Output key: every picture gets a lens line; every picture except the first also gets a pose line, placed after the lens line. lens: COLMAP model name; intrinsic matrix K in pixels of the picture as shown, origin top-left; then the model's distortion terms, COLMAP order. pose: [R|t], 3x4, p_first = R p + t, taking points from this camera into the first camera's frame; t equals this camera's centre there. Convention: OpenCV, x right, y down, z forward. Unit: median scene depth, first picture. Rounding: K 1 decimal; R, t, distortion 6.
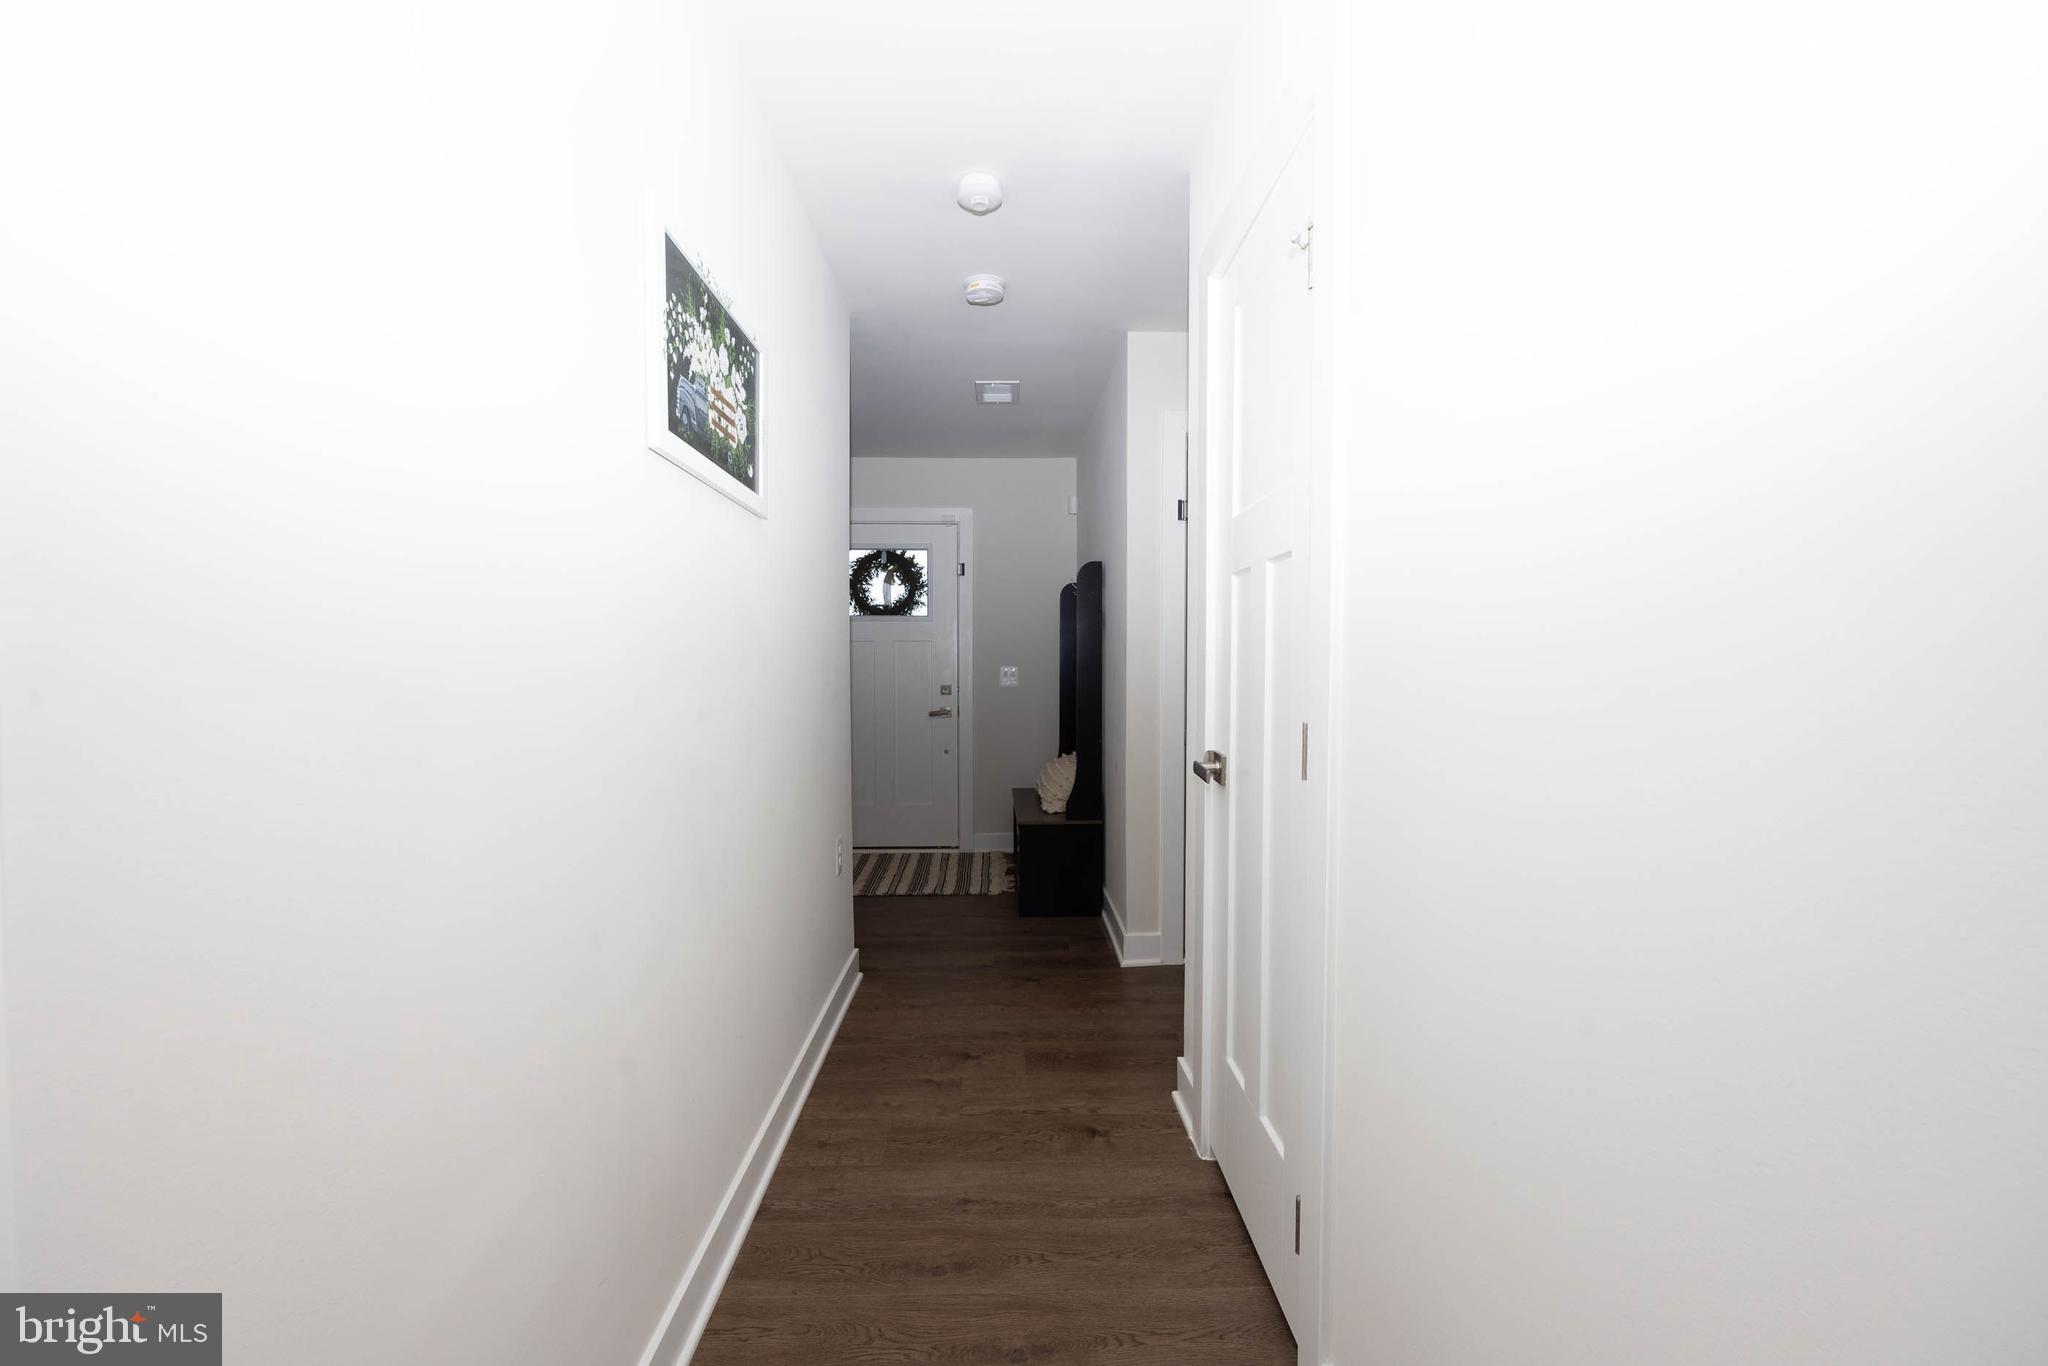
lens RADIAL K [[819.6, 0, 1026.7], [0, 819.6, 678.6], [0, 0, 1]] dist [-0.001044, 0.001252]
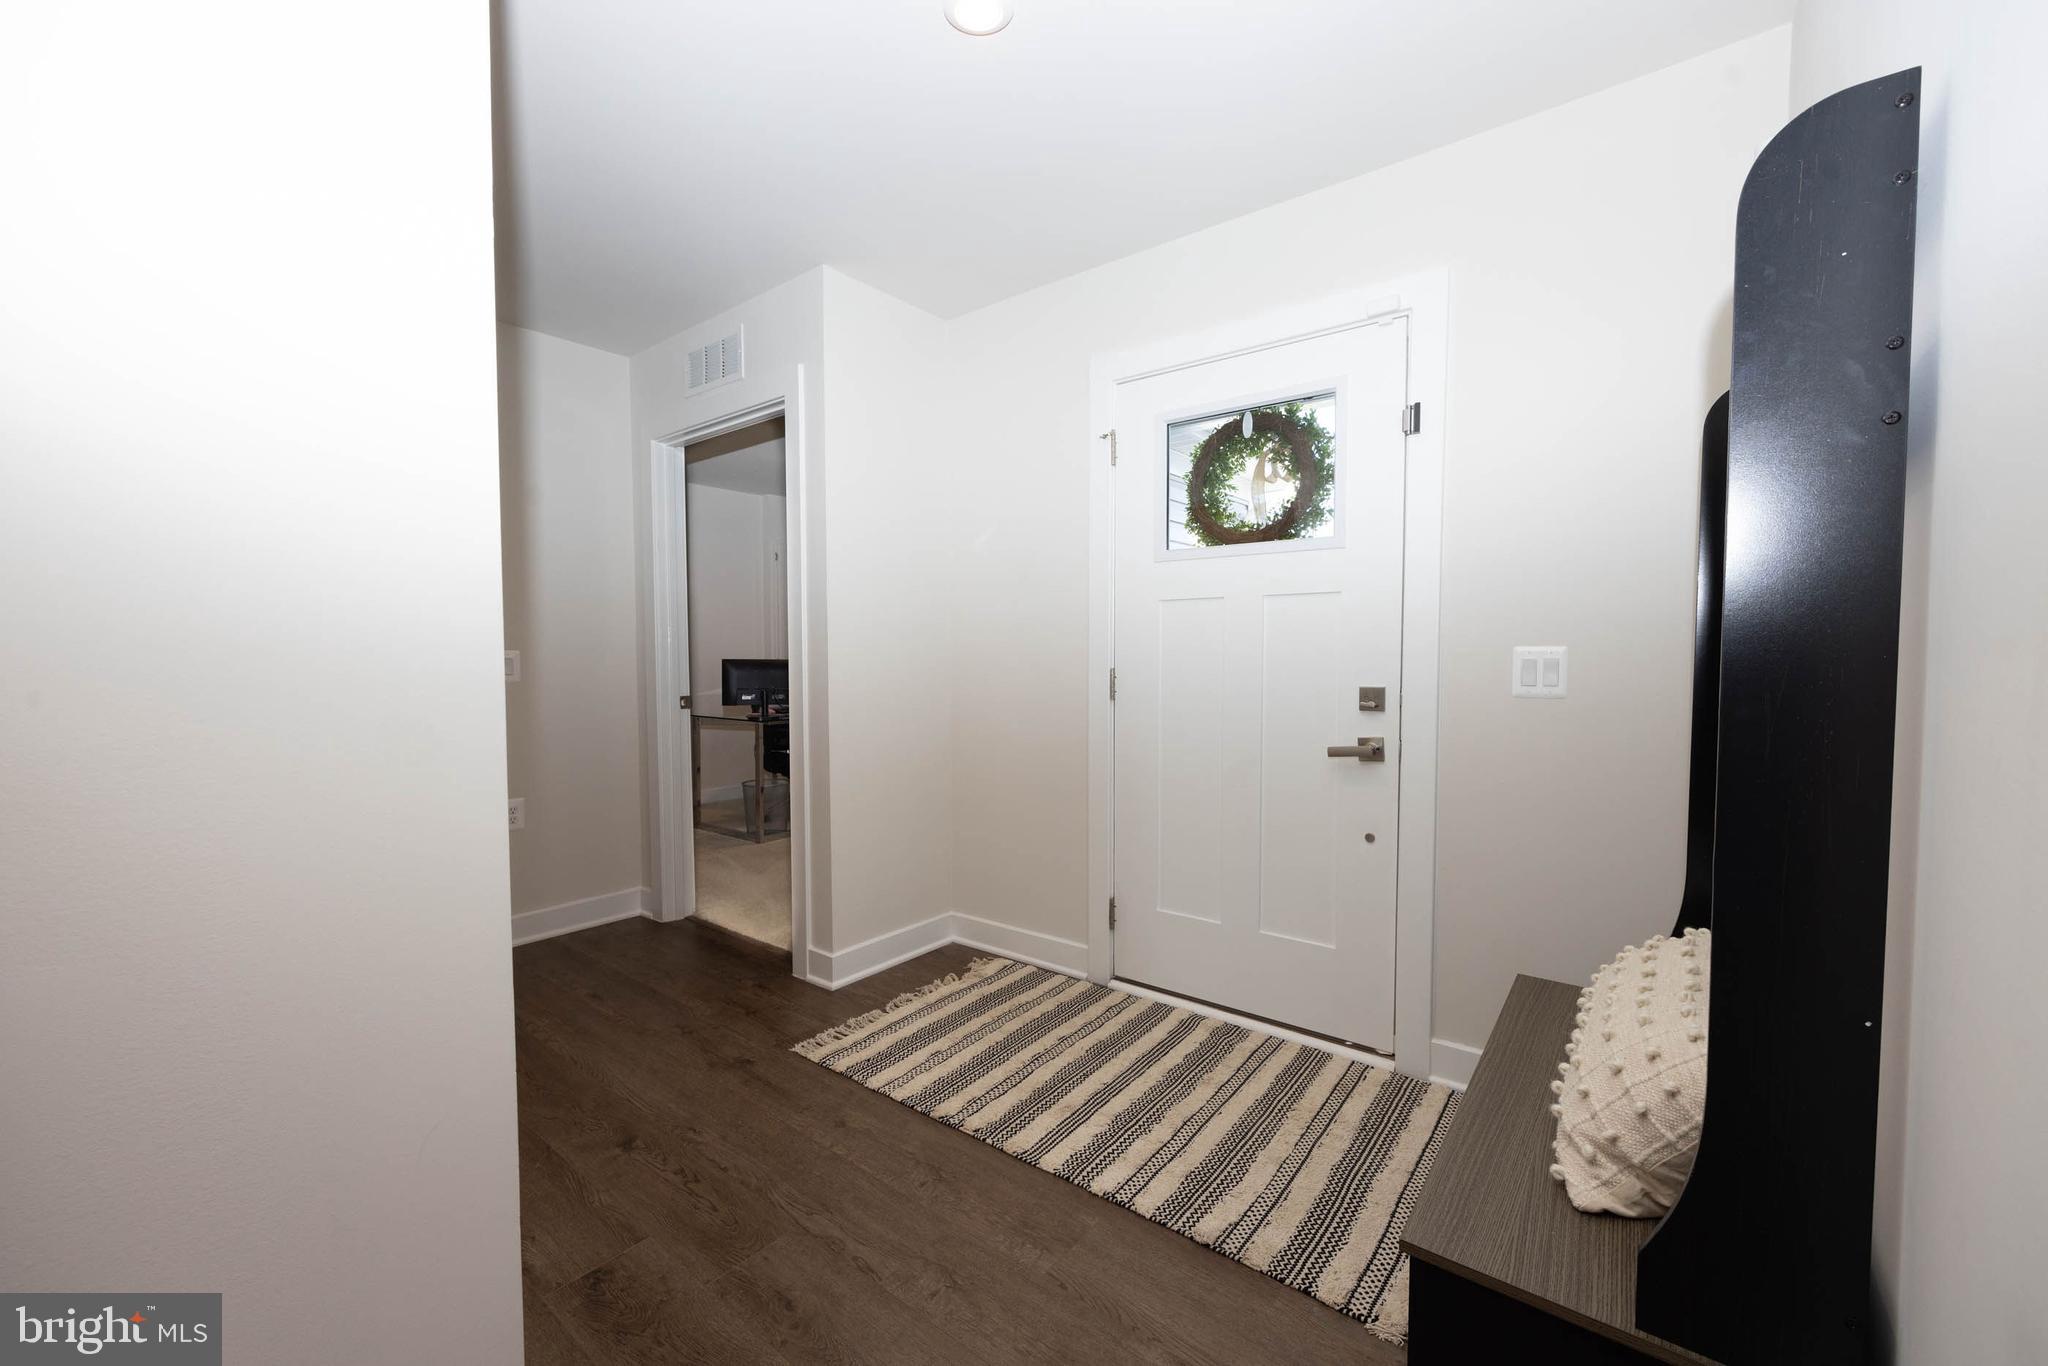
lens RADIAL K [[819.6, 0, 1012.1], [0, 819.6, 687.3], [0, 0, 1]] dist [-0.001044, 0.001252]
pose [[0.754455, 0.028301, -0.655741, 0.046290], [0.000833, 0.999028, 0.044076, -0.012703], [0.656351, -0.033800, 0.753698, 0.534332]]
